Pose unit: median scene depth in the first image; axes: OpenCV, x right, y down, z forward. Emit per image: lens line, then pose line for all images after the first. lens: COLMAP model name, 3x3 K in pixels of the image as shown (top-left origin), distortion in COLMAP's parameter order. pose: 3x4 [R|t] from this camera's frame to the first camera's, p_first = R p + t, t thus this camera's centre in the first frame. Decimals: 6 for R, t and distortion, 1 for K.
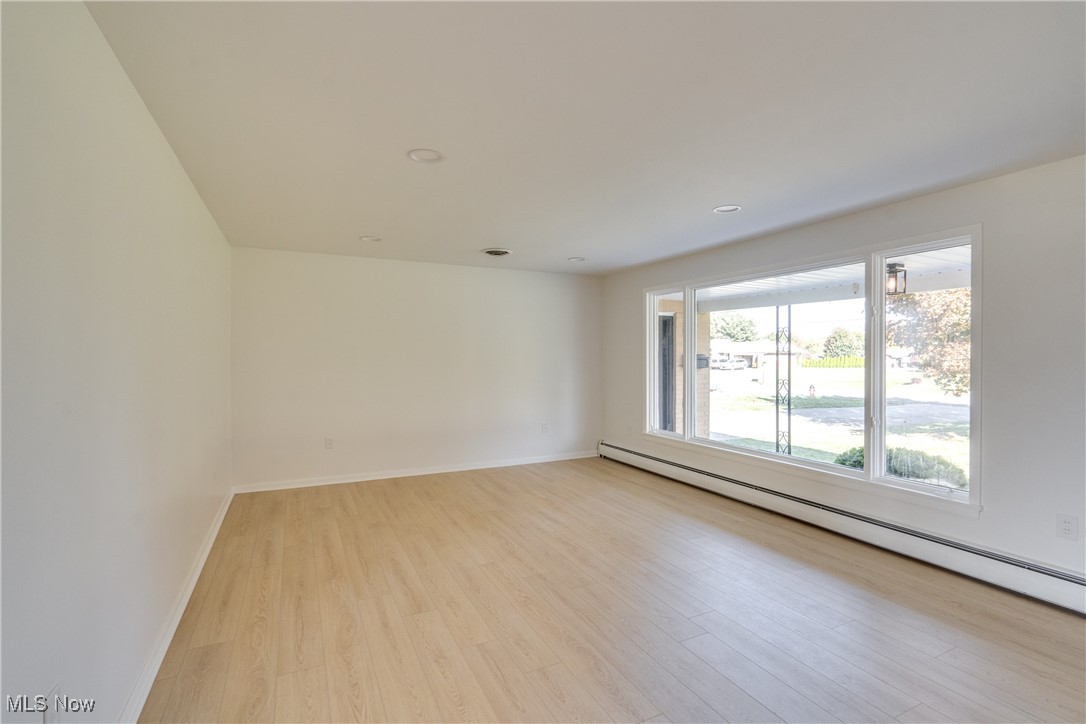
lens RADIAL K [[494.9, 0, 543.8], [0, 494.9, 356.4], [0, 0, 1]] dist [-0.002601, 0.002977]
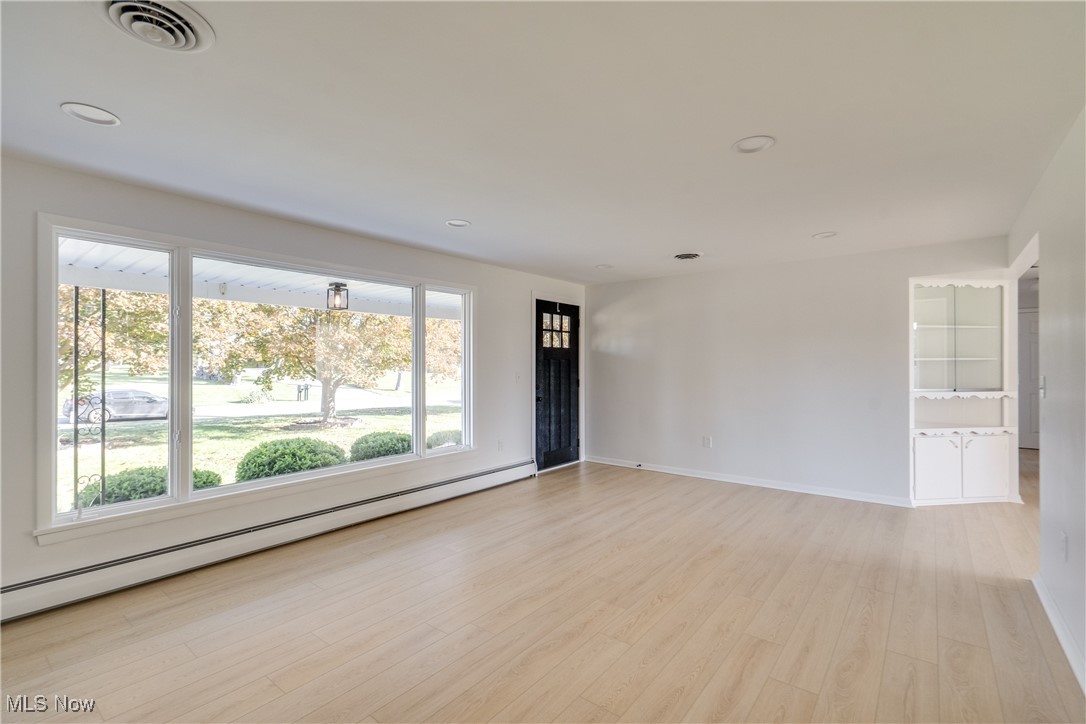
lens RADIAL K [[494.9, 0, 543.4], [0, 494.9, 364.8], [0, 0, 1]] dist [-0.002601, 0.002977]
pose [[-0.425705, 0.001911, 0.904860, -0.687605], [0.003941, 0.999992, -0.000258, 0.009420], [-0.904854, 0.003456, -0.425709, 1.333665]]
